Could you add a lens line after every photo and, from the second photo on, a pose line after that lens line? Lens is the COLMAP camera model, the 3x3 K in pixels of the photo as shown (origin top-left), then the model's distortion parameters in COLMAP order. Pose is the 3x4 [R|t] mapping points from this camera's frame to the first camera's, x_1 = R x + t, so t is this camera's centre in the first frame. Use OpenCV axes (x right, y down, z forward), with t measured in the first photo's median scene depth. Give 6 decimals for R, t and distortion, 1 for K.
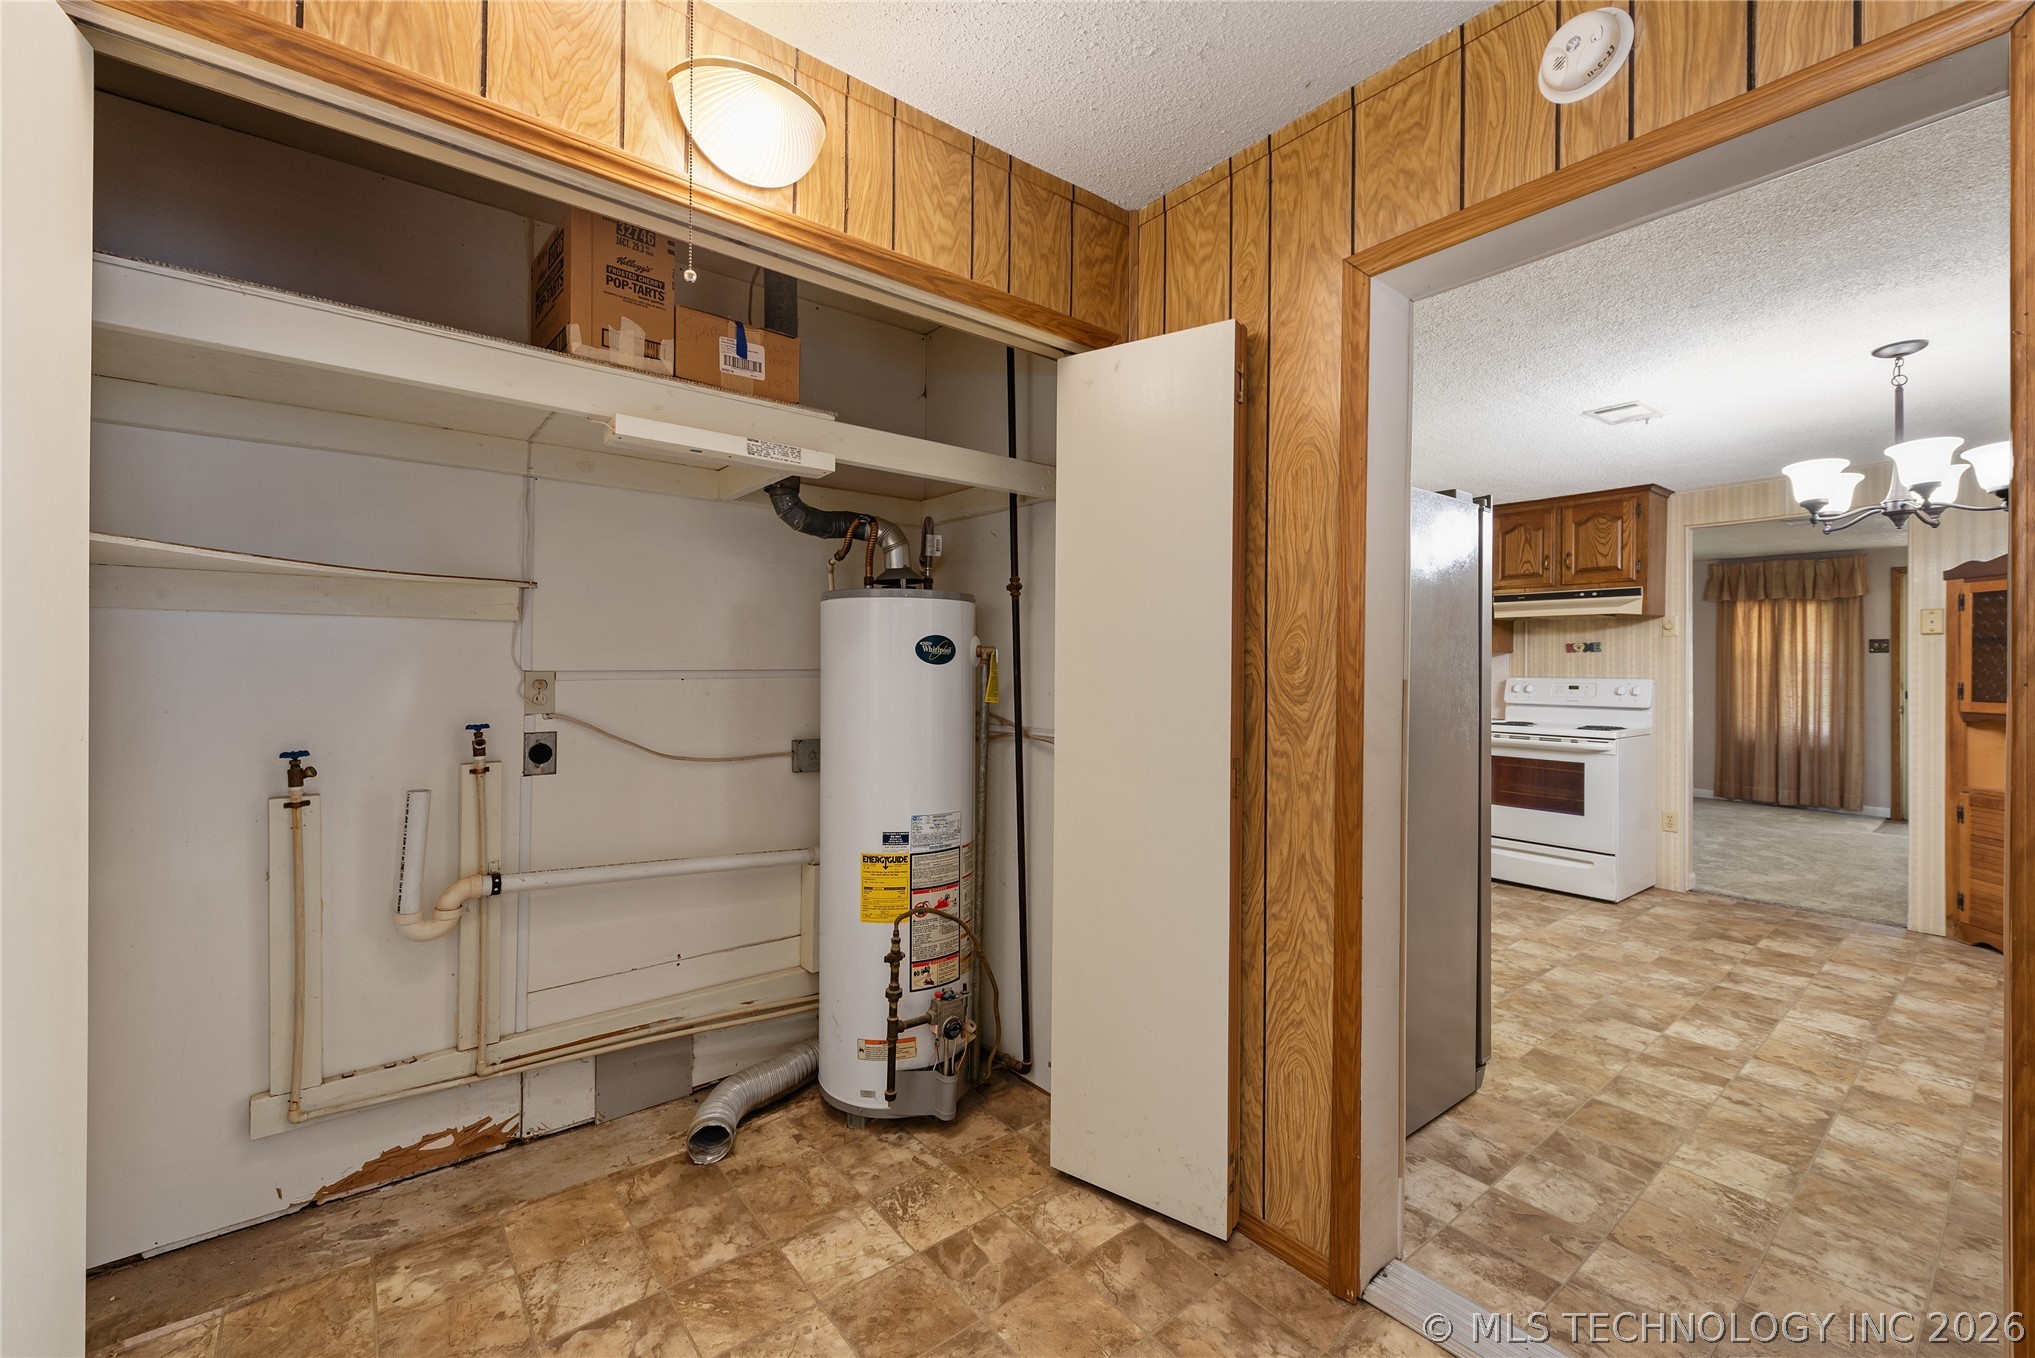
lens RADIAL K [[837.6, 0, 1021.2], [0, 837.6, 664.0], [0, 0, 1]] dist [0.016124, -0.004447]
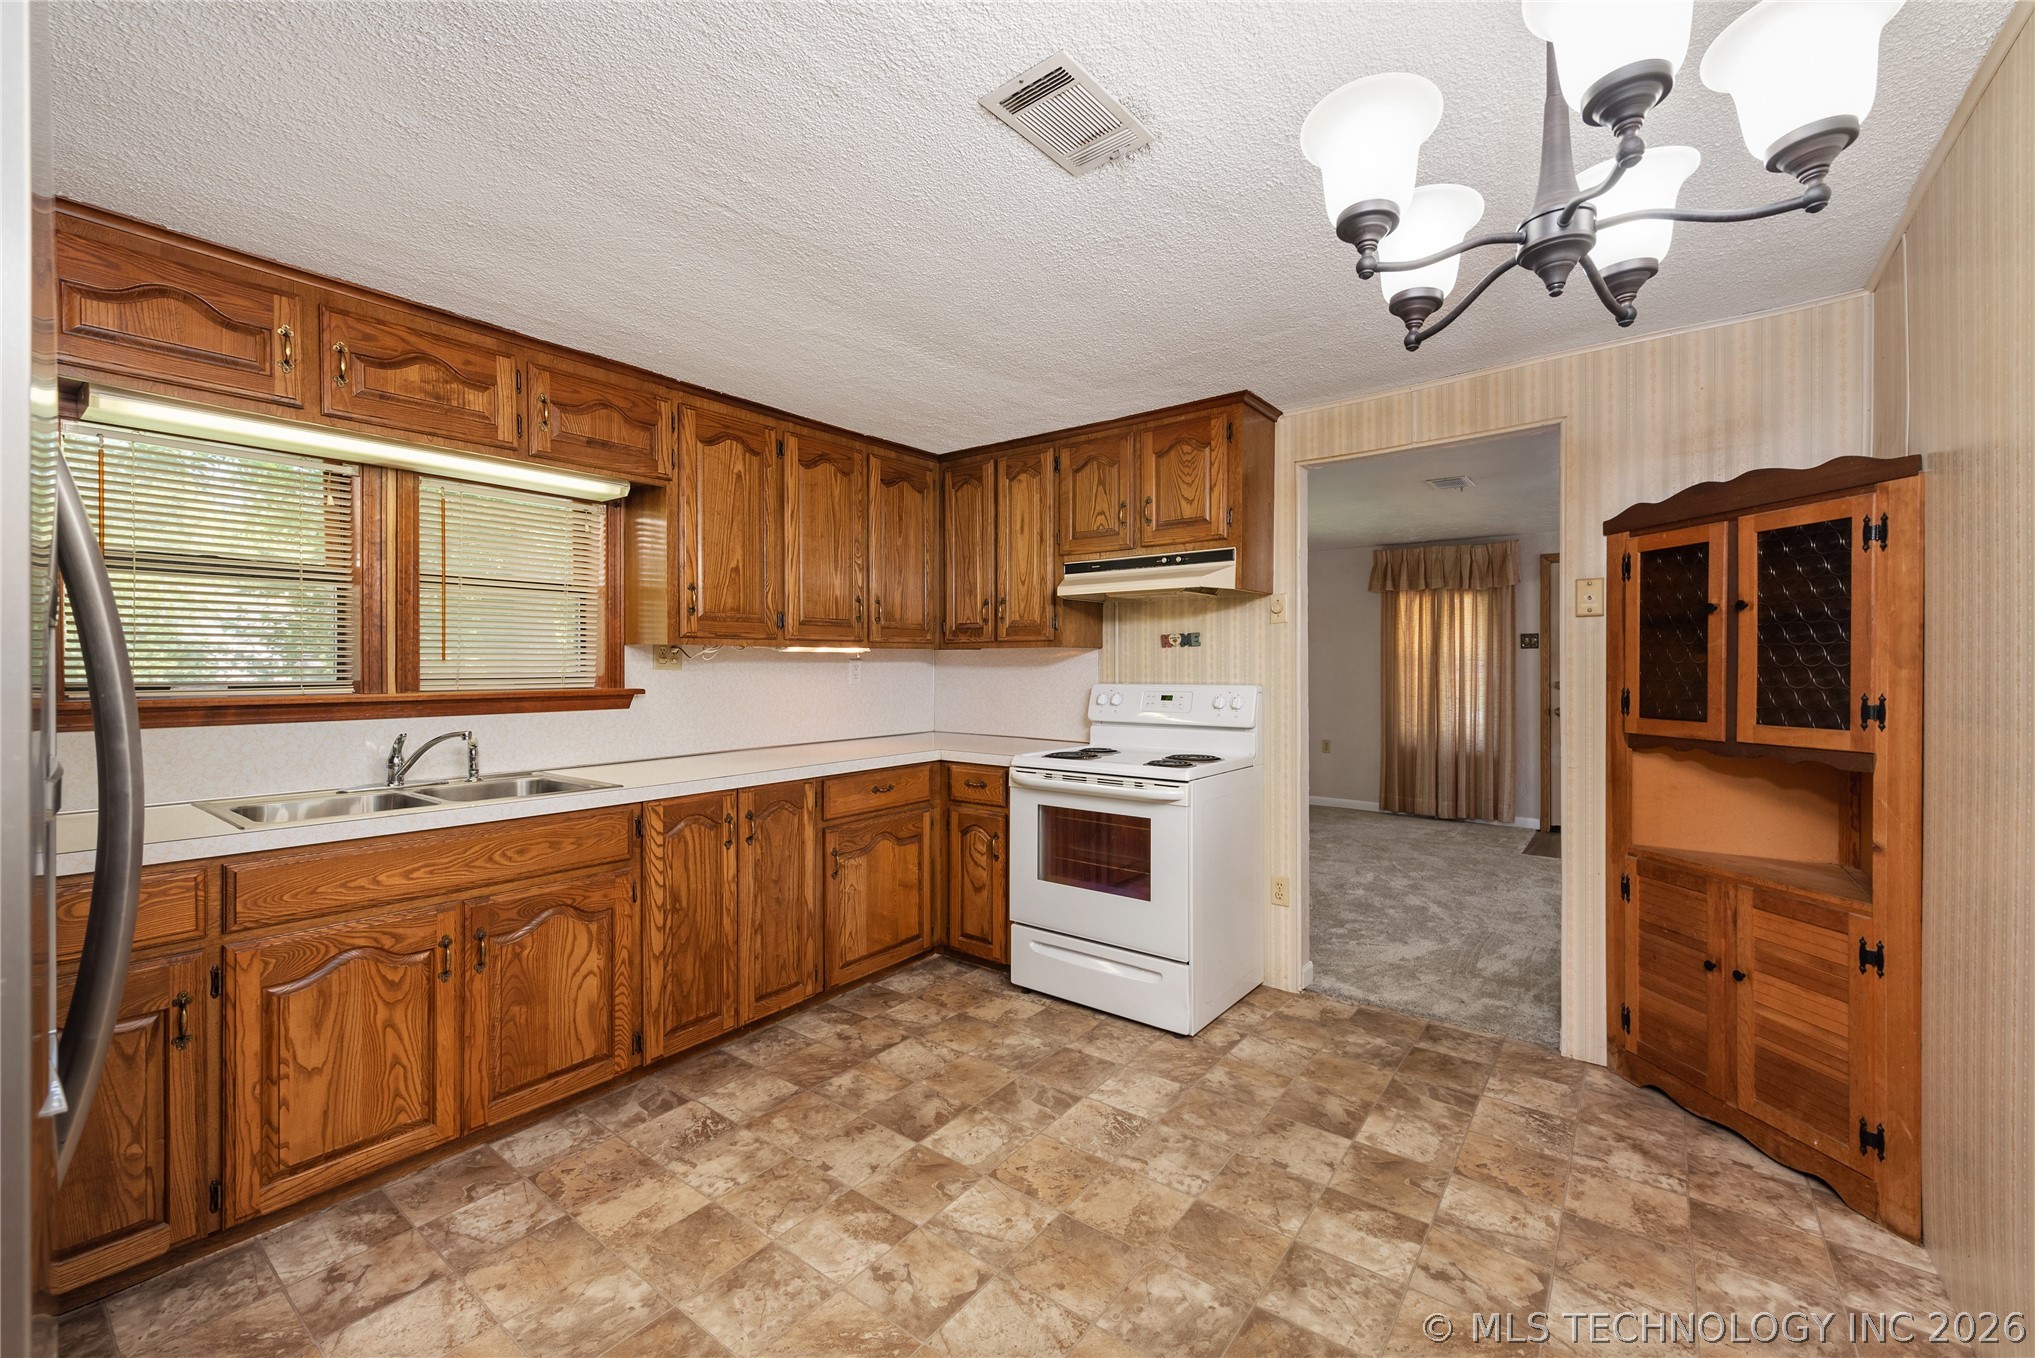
lens RADIAL K [[837.6, 0, 1017.7], [0, 837.6, 673.3], [0, 0, 1]] dist [0.016124, -0.004447]
pose [[0.970685, -0.010405, 0.240129, 0.390964], [0.008081, 0.999911, 0.010661, -0.000739], [-0.240219, -0.008408, 0.970682, 0.380041]]
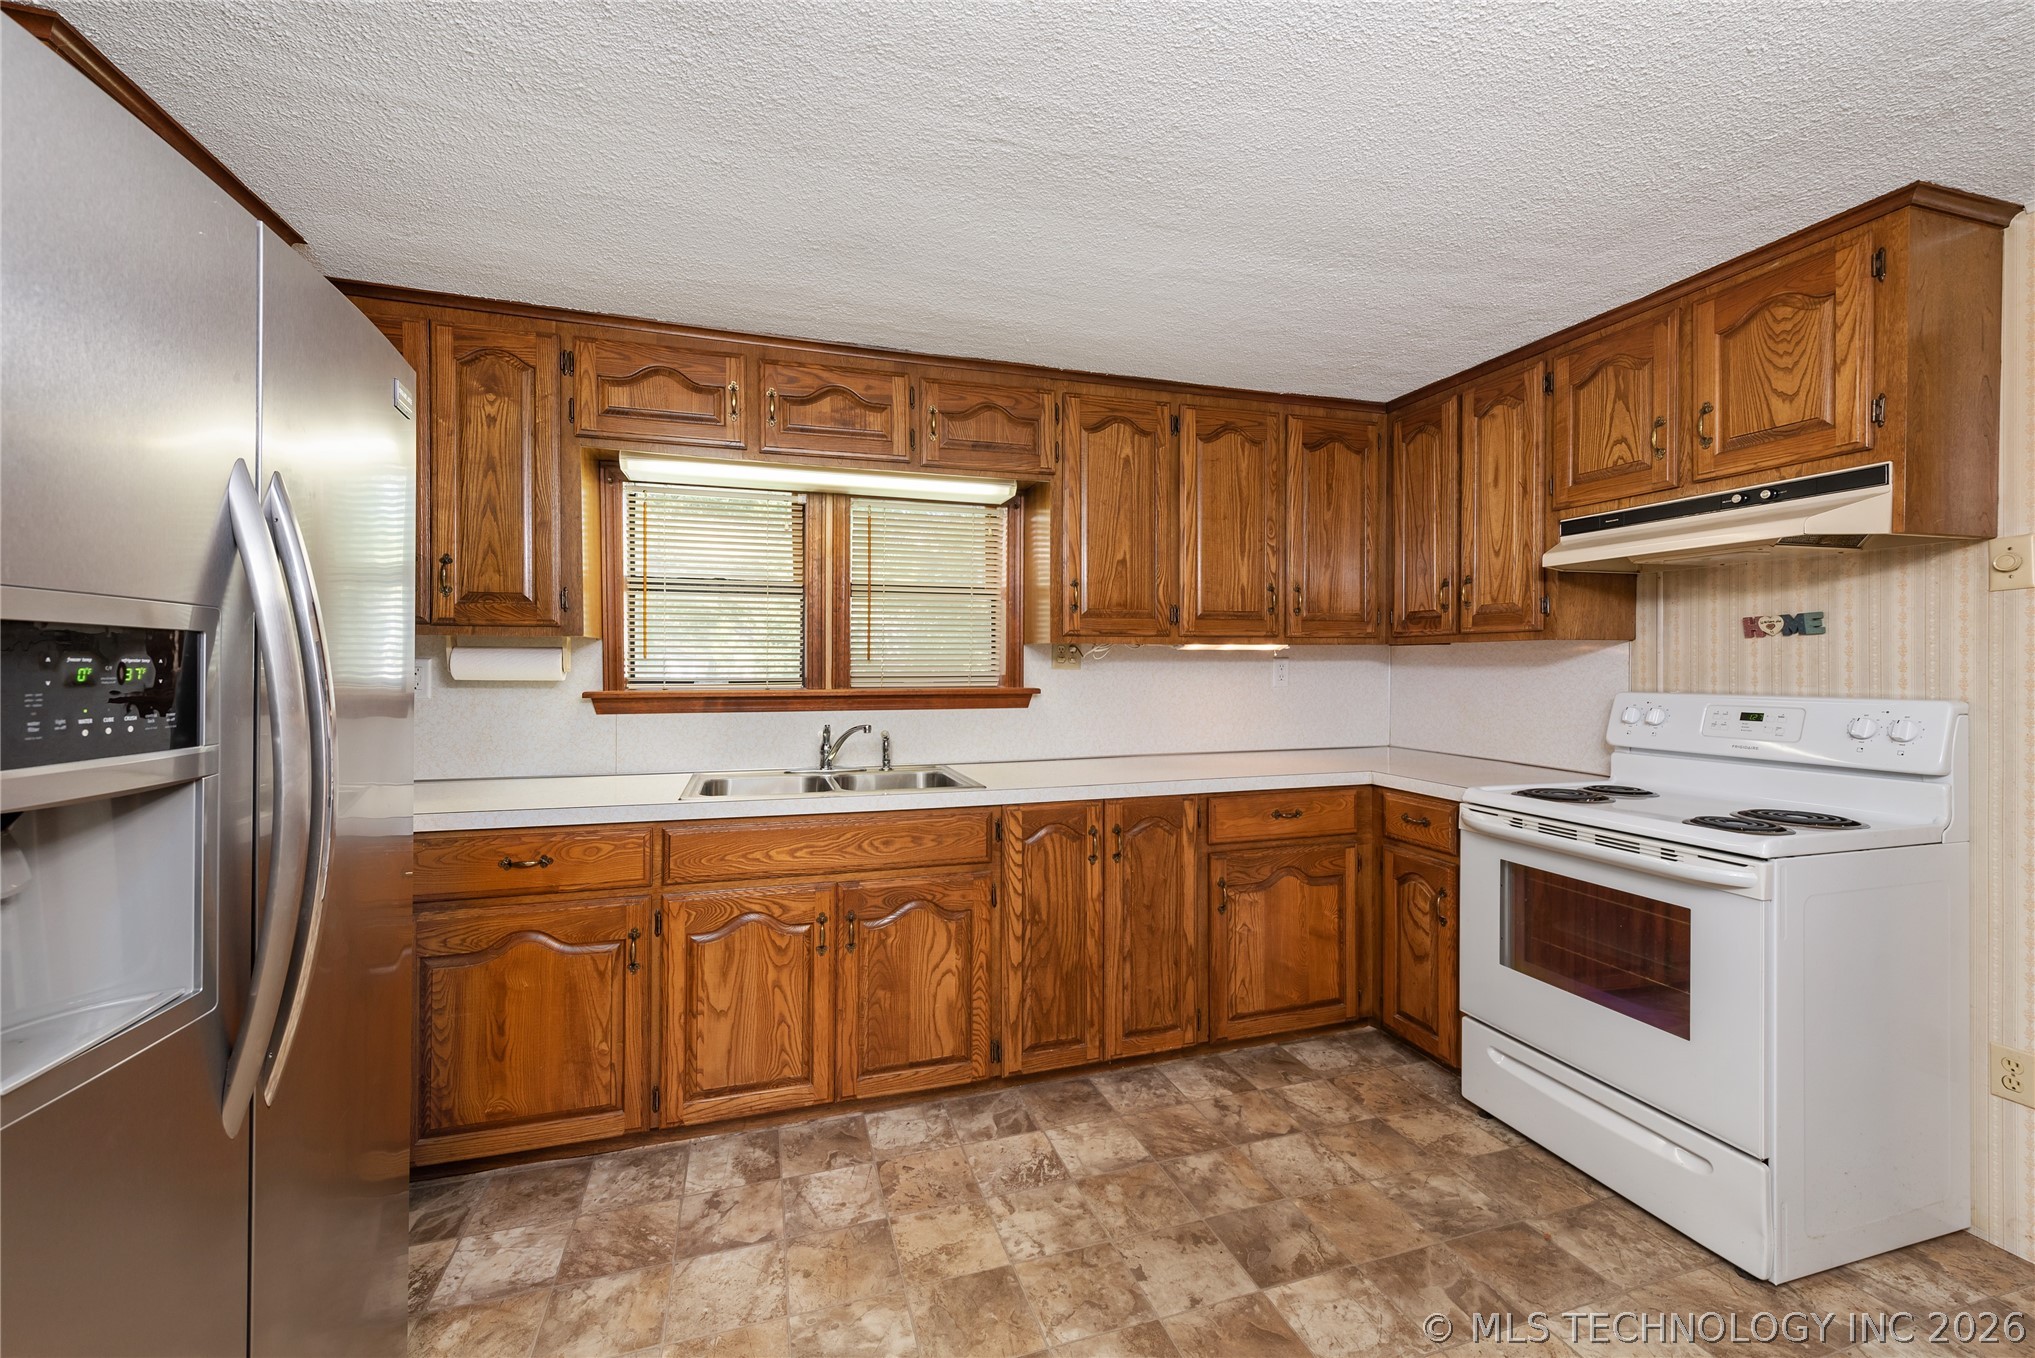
lens RADIAL K [[837.6, 0, 1011.9], [0, 837.6, 668.5], [0, 0, 1]] dist [0.016124, -0.004447]
pose [[0.932259, -0.005465, -0.361752, 0.479339], [0.006453, 0.999978, 0.001523, -0.000516], [0.361735, -0.003754, 0.932273, 0.472963]]
